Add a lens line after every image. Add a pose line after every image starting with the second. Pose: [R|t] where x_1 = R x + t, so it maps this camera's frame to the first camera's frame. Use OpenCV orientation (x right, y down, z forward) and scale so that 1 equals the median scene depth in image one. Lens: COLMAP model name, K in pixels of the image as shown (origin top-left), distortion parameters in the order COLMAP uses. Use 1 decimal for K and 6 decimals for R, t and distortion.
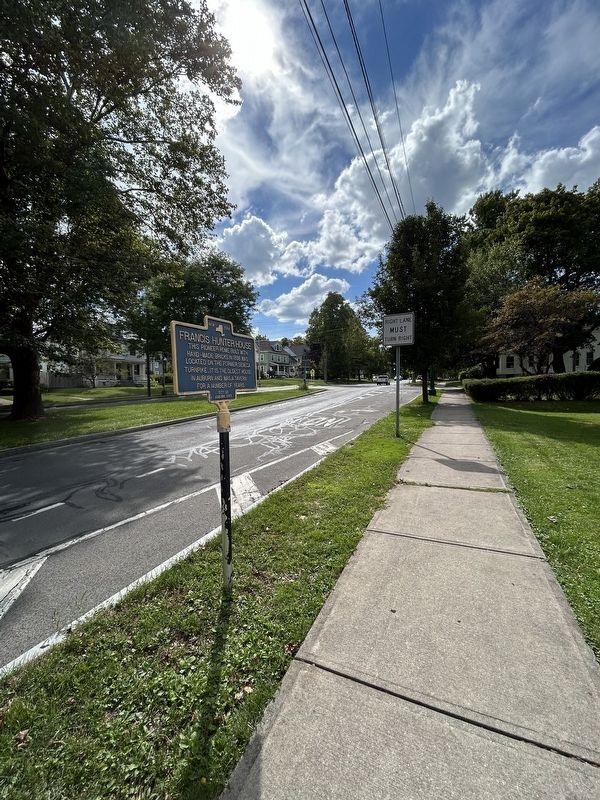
lens RADIAL K [[324.3, 0, 300.8], [0, 324.3, 399.9], [0, 0, 1]] dist [-0.001639, -0.000242]
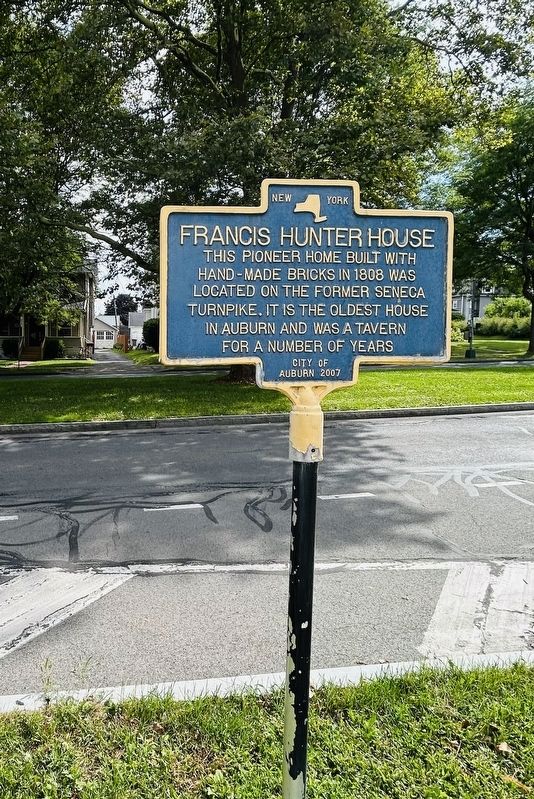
lens RADIAL K [[493.4, 0, 241.3], [0, 493.4, 372.8], [0, 0, 1]] dist [-0.000463, 0.001258]
pose [[0.508939, 0.074379, -0.857583, 0.223328], [-0.052352, 0.997090, 0.055410, -0.036596], [0.859209, 0.016695, 0.511352, 0.553603]]
